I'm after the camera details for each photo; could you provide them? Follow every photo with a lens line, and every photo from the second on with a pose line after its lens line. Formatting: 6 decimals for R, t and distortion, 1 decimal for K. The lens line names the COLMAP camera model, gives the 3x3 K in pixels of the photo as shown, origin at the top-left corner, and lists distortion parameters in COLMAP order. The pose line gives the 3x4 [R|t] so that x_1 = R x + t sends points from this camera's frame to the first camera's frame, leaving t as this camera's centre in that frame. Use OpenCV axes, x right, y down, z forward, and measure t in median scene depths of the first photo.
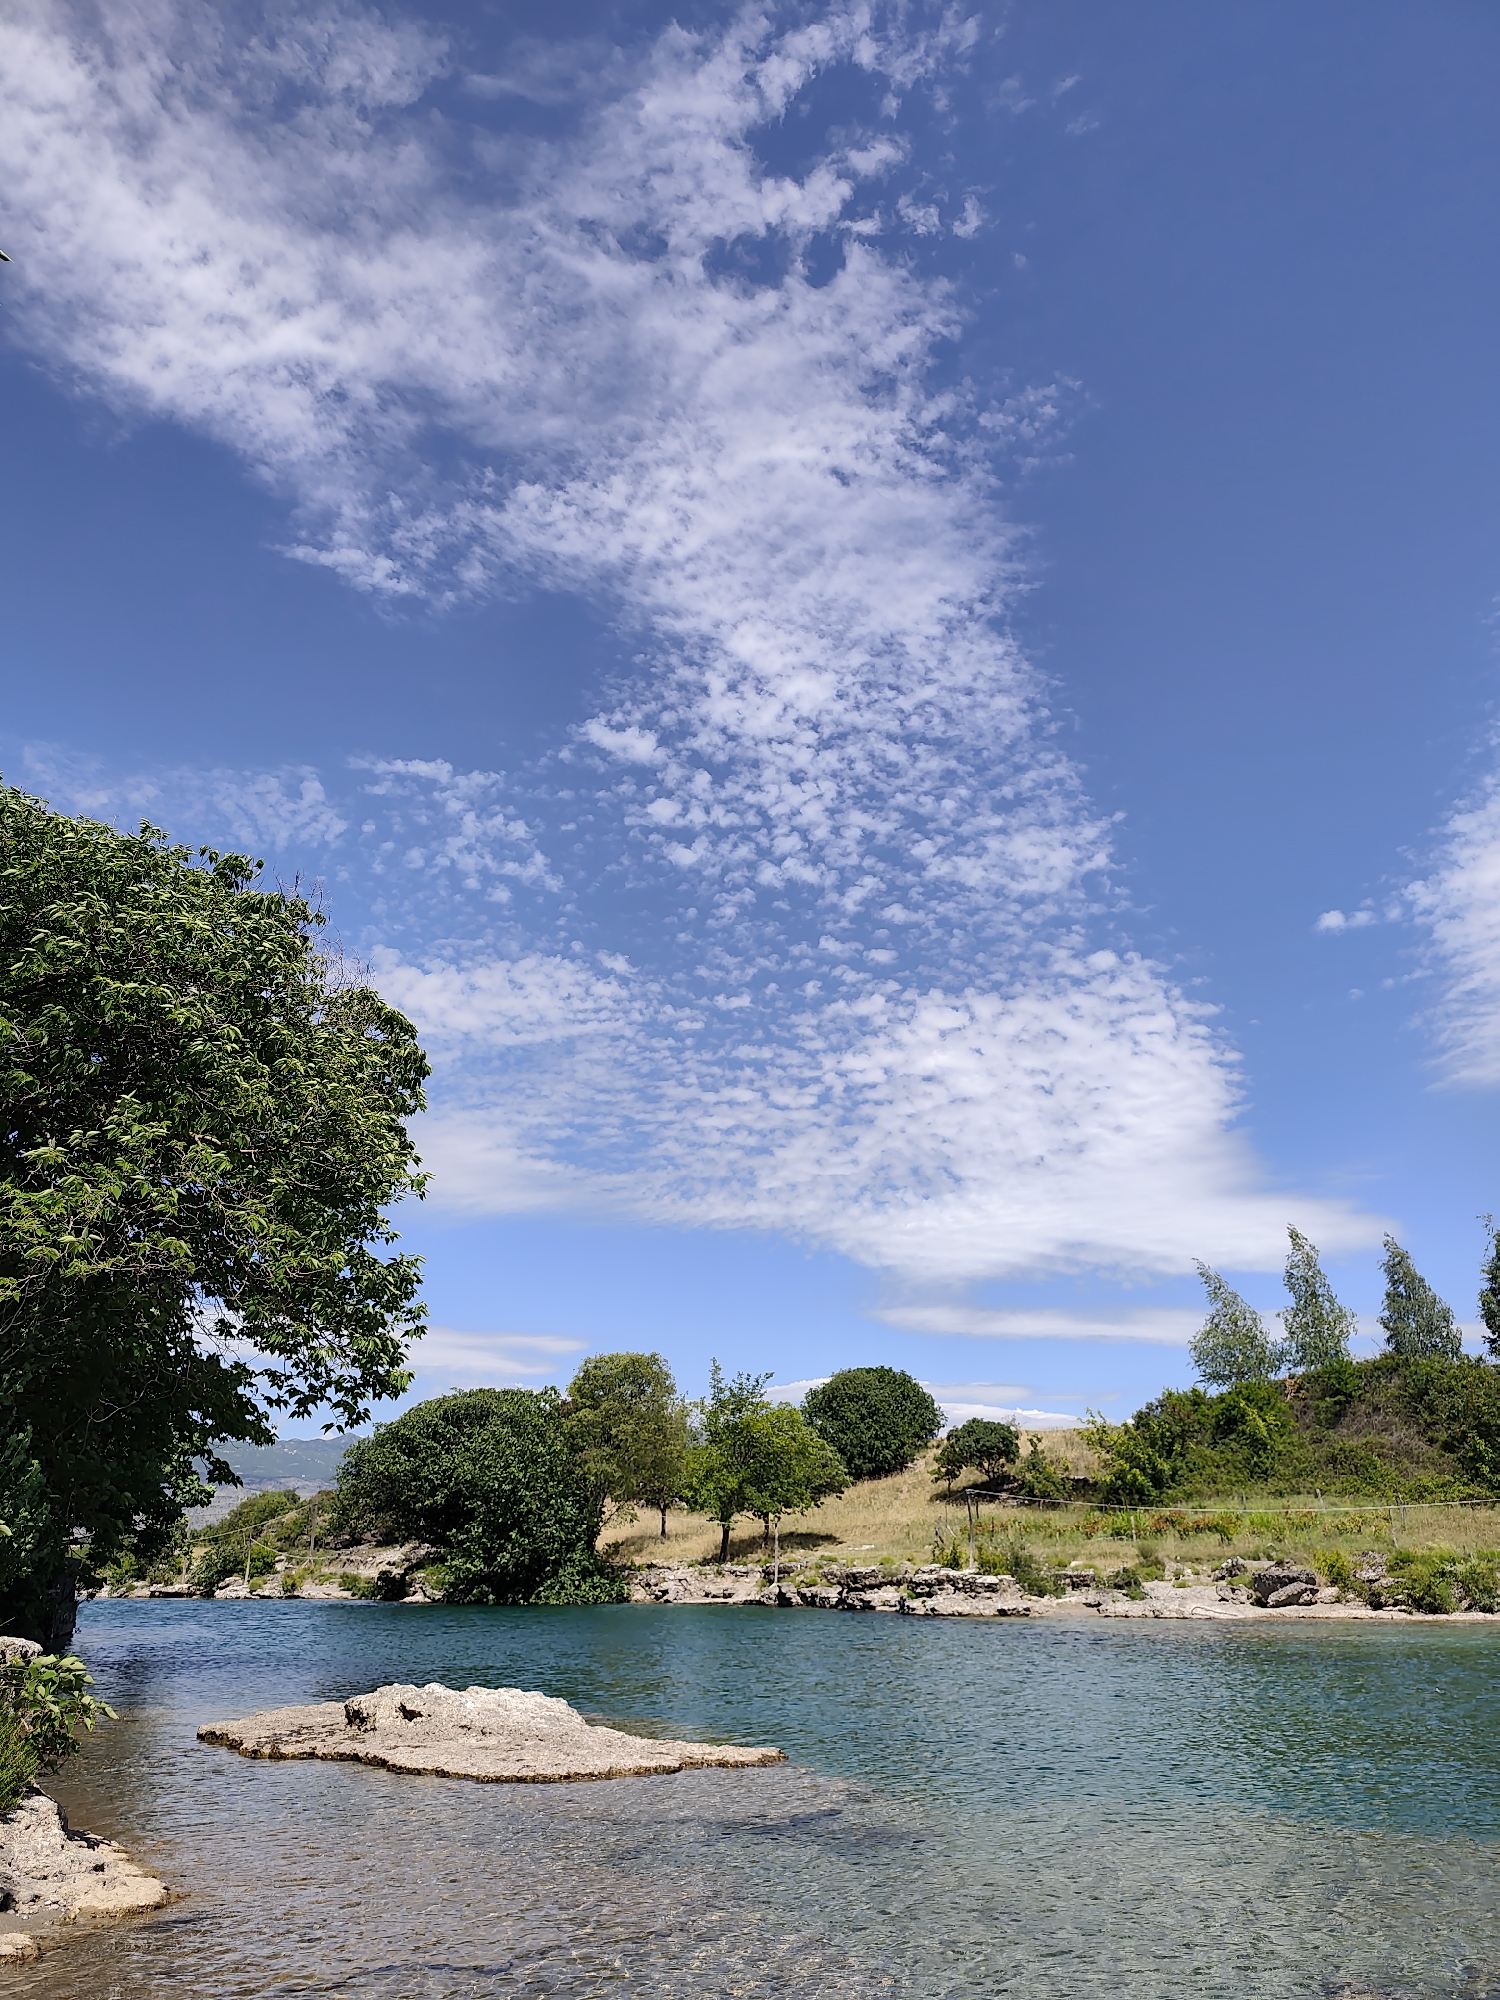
lens RADIAL K [[1294.3, 0, 750.0], [0, 1294.3, 1000.0], [0, 0, 1]] dist [0.047456, -0.069729]
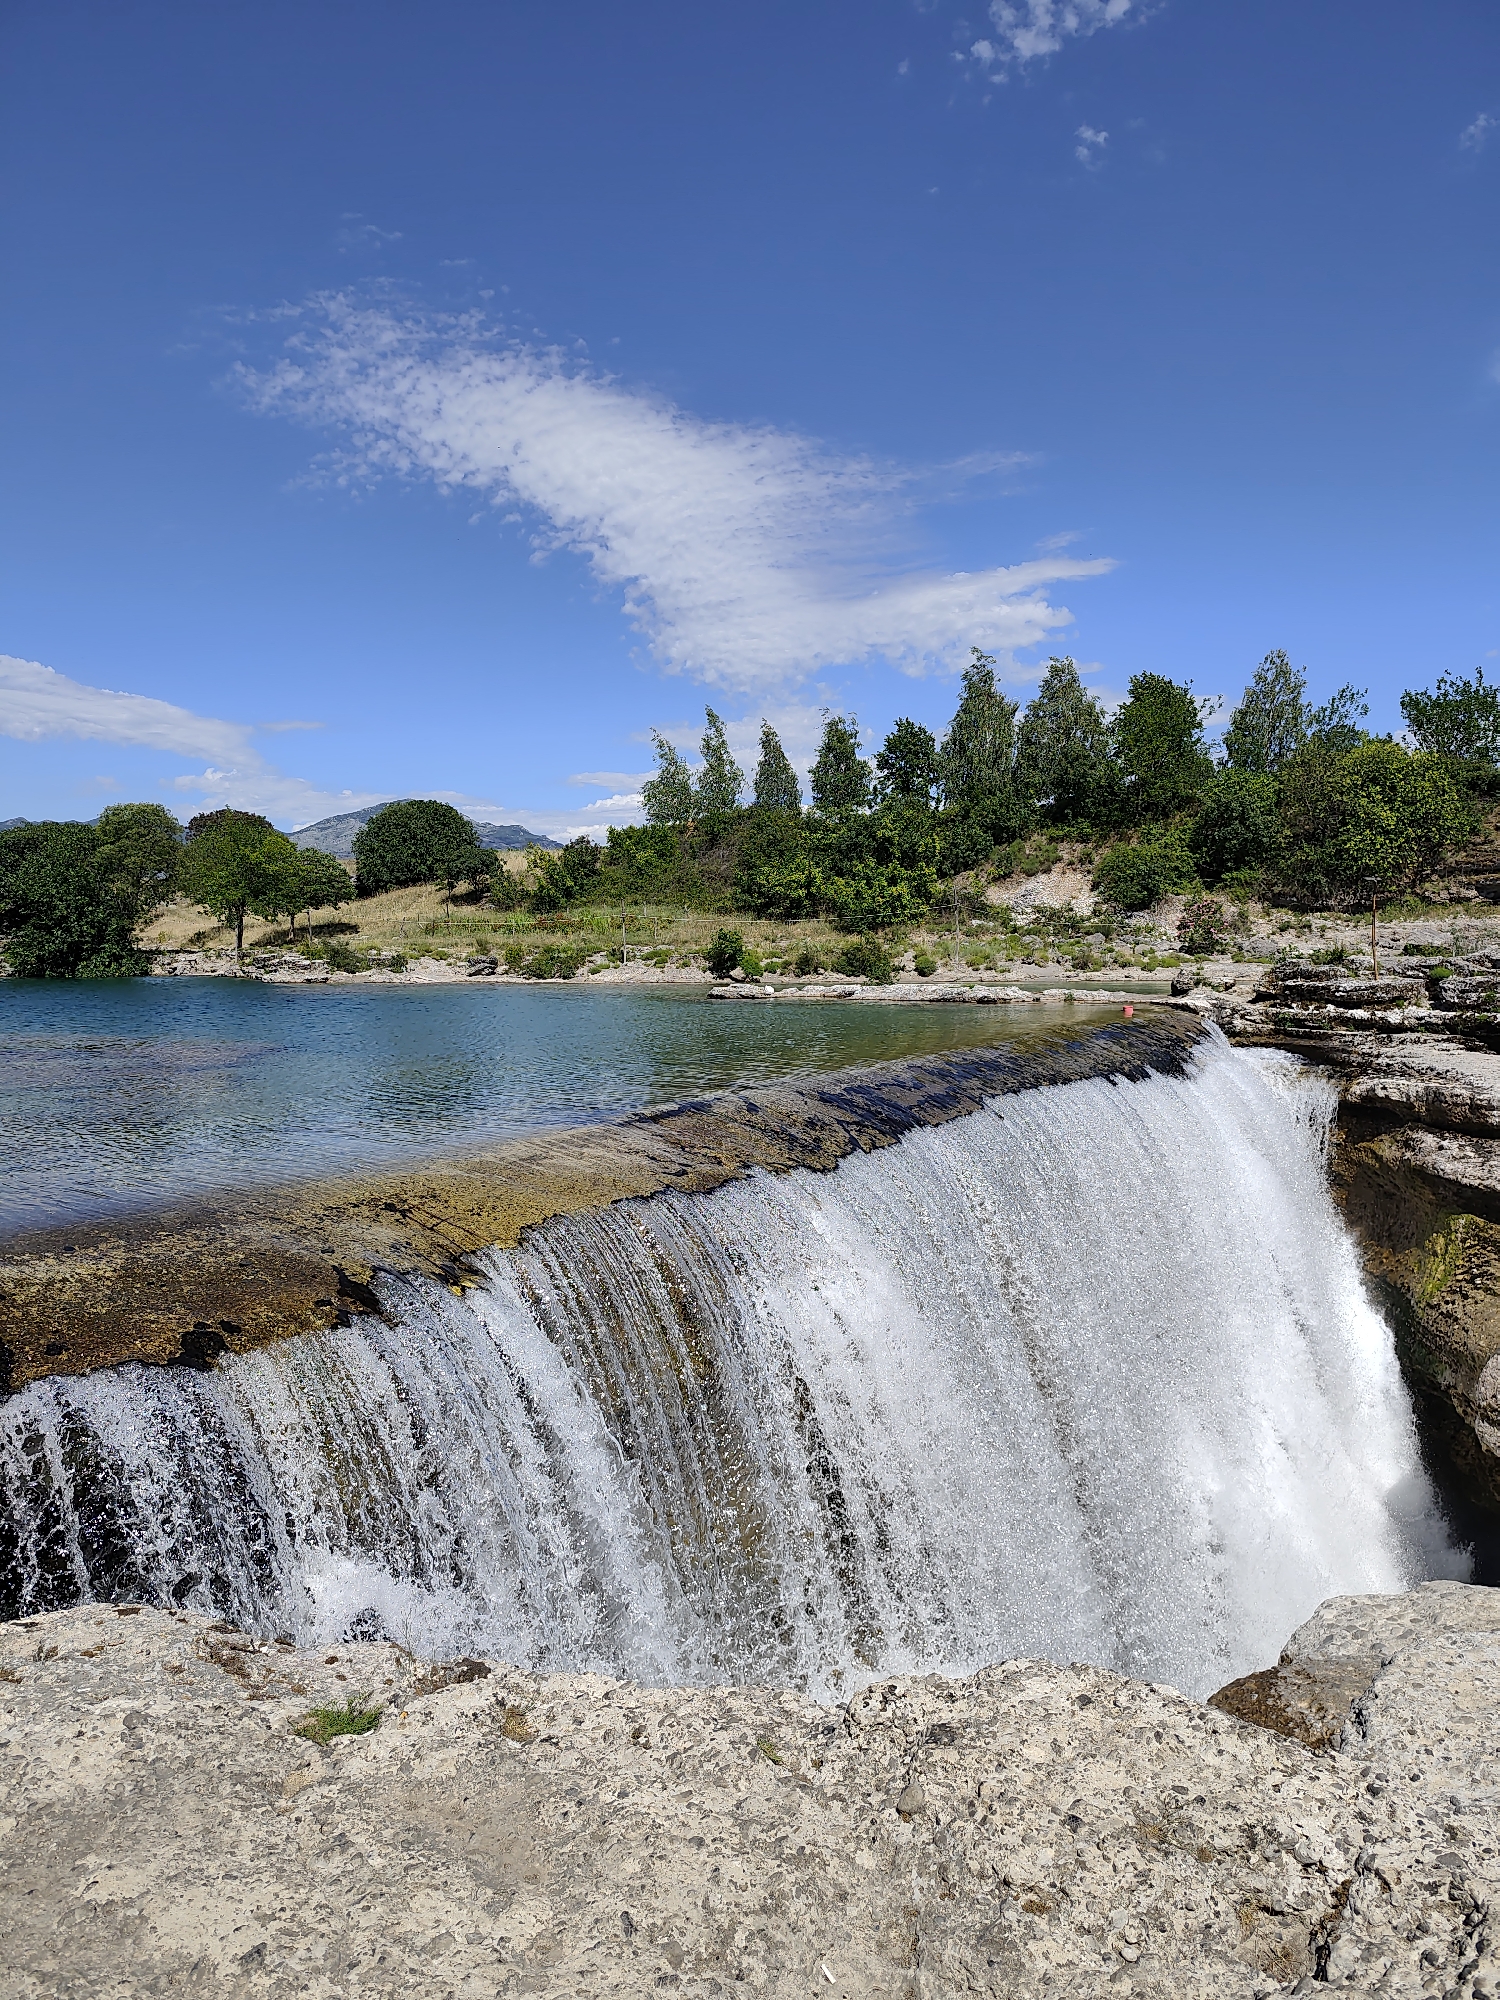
lens RADIAL K [[1294.3, 0, 750.0], [0, 1294.3, 1000.0], [0, 0, 1]] dist [0.047456, -0.069729]
pose [[0.981828, -0.013764, 0.189271, 0.319237], [-0.071282, 0.897584, 0.435042, -0.201989], [-0.175874, -0.440628, 0.880293, -0.426060]]
